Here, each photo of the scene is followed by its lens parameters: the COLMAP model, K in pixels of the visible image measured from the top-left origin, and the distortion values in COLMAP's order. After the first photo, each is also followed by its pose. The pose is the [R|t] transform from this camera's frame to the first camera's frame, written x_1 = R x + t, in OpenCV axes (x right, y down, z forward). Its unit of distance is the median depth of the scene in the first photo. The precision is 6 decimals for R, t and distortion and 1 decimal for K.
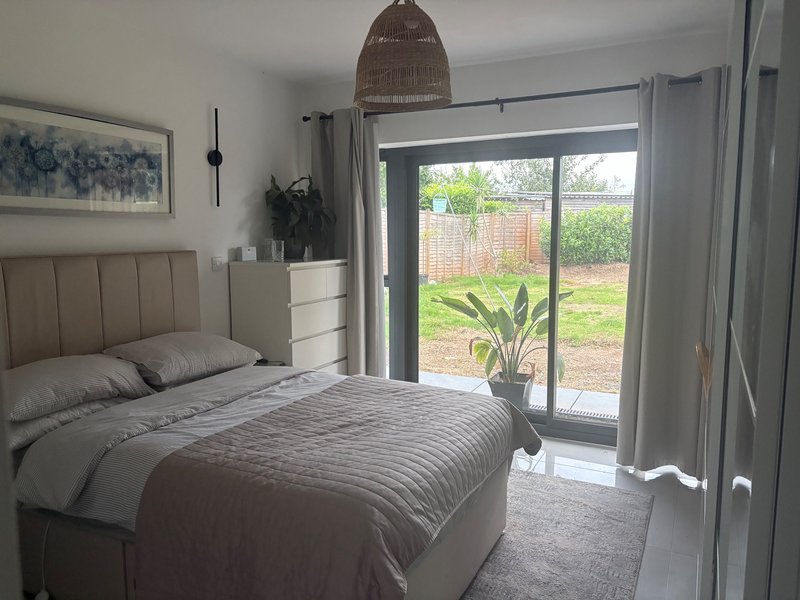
lens RADIAL K [[598.6, 0, 403.8], [0, 598.6, 299.5], [0, 0, 1]] dist [-0.008256, -0.002996]
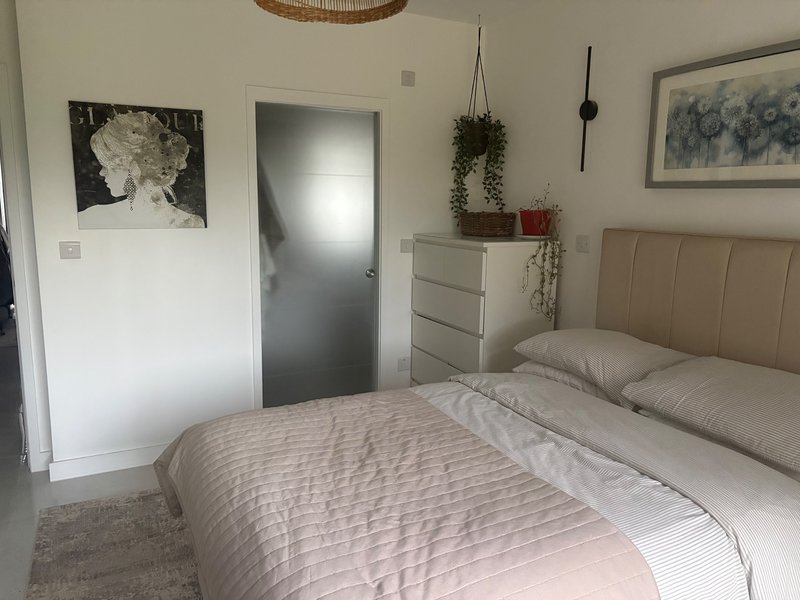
lens RADIAL K [[598.6, 0, 404.8], [0, 598.6, 303.1], [0, 0, 1]] dist [-0.008256, -0.002996]
pose [[-0.607626, 0.125846, -0.784189, 0.379931], [-0.102669, 0.966636, 0.234679, -0.136660], [0.787559, 0.223109, -0.574433, 1.180966]]
